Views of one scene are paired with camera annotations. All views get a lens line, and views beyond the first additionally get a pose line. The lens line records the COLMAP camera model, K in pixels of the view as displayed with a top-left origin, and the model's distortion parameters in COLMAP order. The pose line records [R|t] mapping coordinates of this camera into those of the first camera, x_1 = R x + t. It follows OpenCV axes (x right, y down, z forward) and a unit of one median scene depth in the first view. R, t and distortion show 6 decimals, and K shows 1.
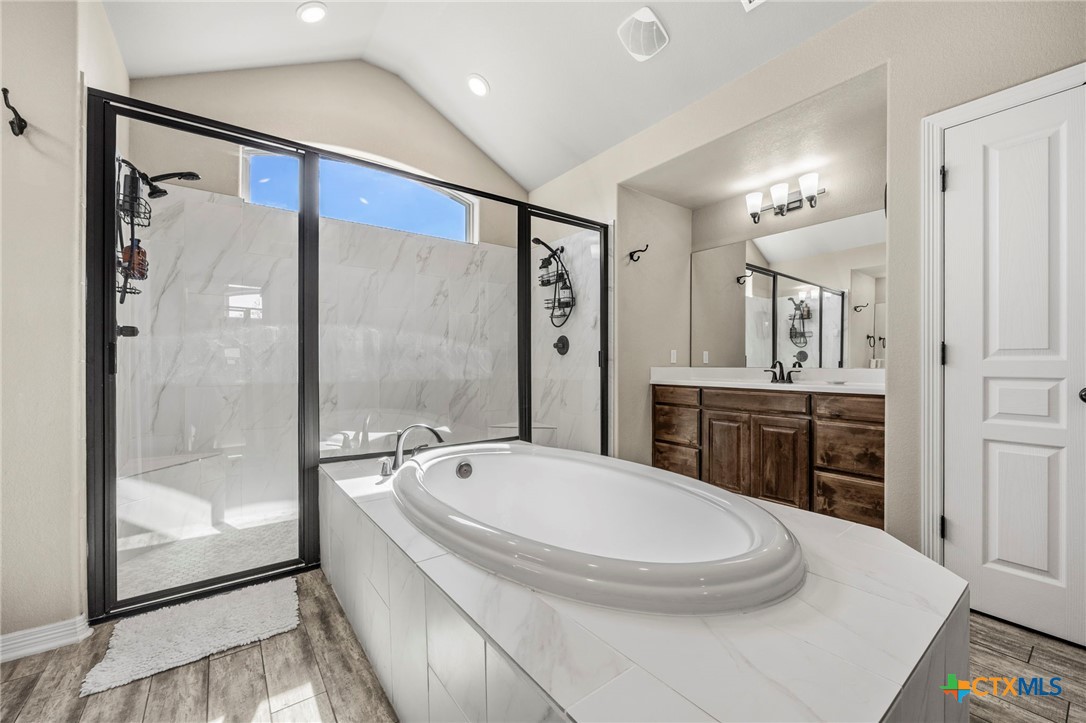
lens RADIAL K [[437.0, 0, 545.7], [0, 437.0, 361.6], [0, 0, 1]] dist [-0.004346, 0.000350]
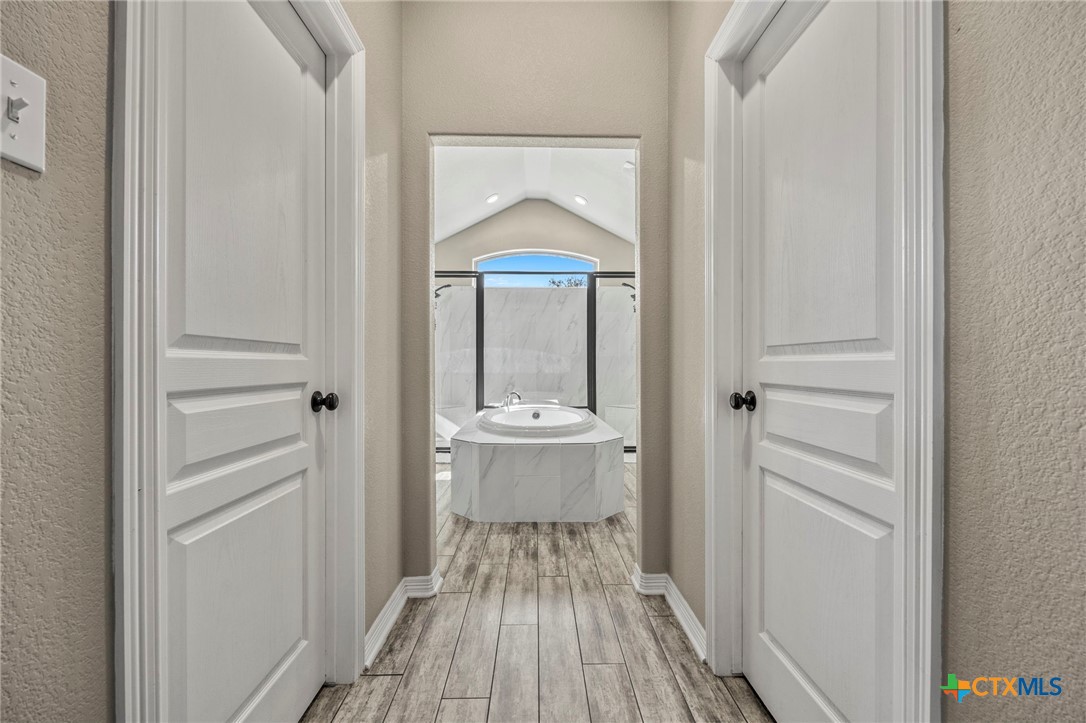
lens RADIAL K [[437.0, 0, 545.8], [0, 437.0, 362.5], [0, 0, 1]] dist [-0.004346, 0.000350]
pose [[0.812704, -0.000883, -0.582675, 0.731652], [0.001521, 0.999999, 0.000606, -0.005438], [0.582674, -0.001379, 0.812705, -0.460478]]
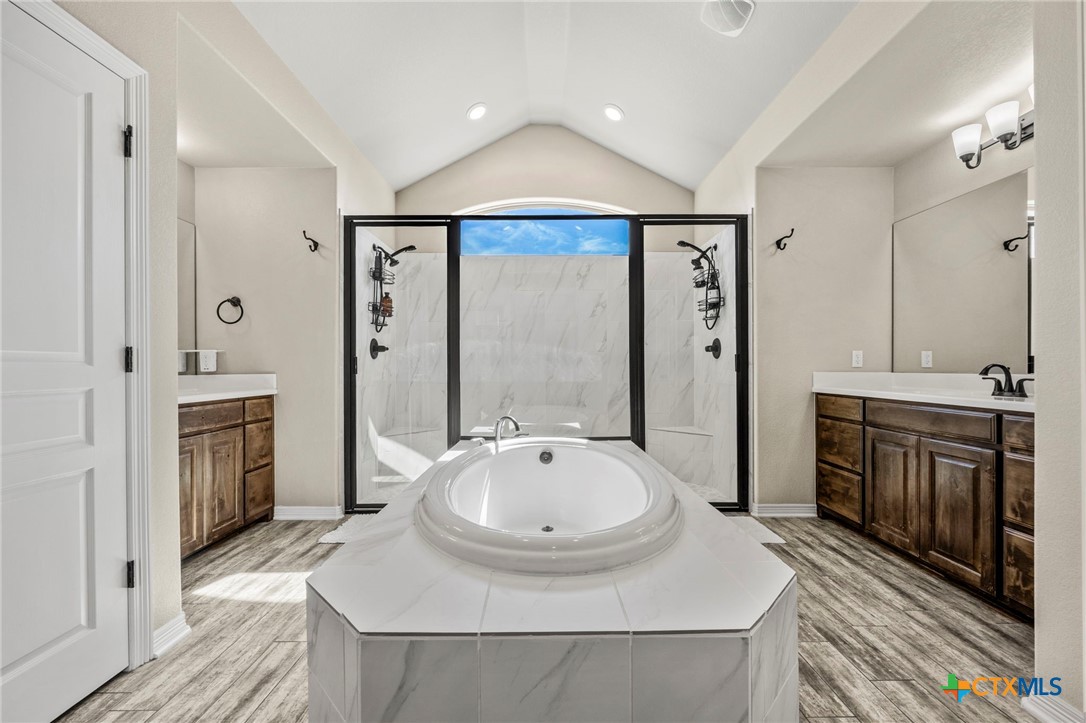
lens RADIAL K [[437.0, 0, 542.2], [0, 437.0, 363.8], [0, 0, 1]] dist [-0.004346, 0.000350]
pose [[0.797408, -0.006219, -0.603408, 0.361493], [0.004275, 0.999980, -0.004656, -0.001620], [0.603425, 0.001133, 0.797419, 0.025414]]
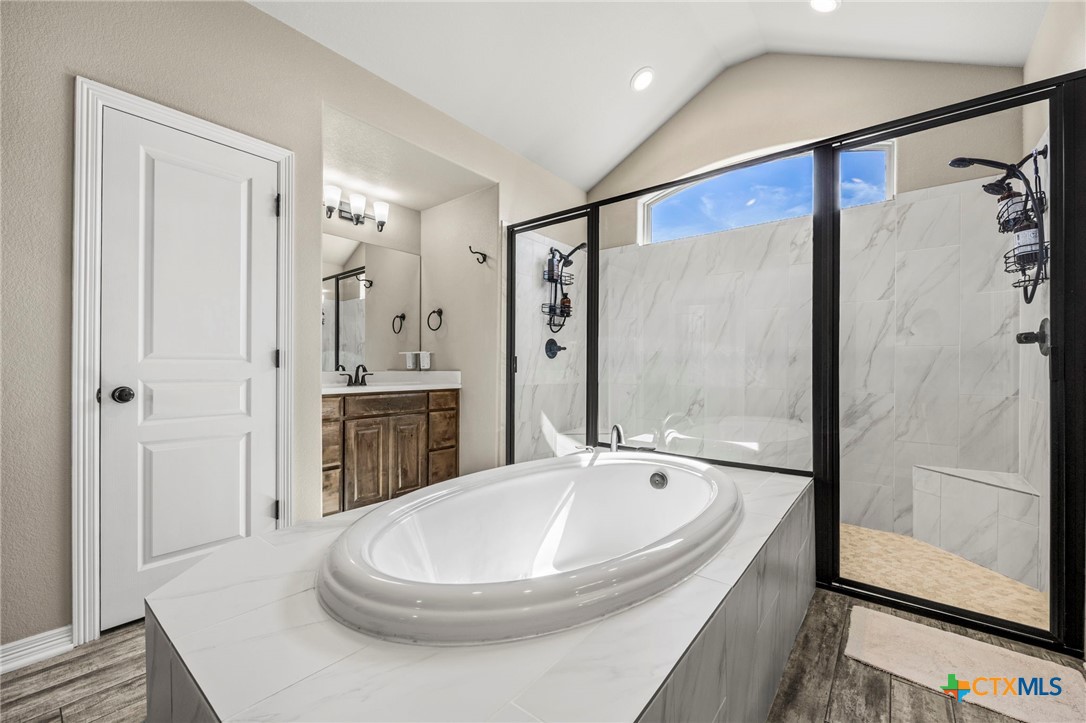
lens RADIAL K [[437.0, 0, 543.6], [0, 437.0, 364.5], [0, 0, 1]] dist [-0.004346, 0.000350]
pose [[0.236970, -0.003155, -0.971512, 0.466641], [-0.004111, 0.999983, -0.004250, -0.000013], [0.971508, 0.005001, 0.236953, 0.360152]]
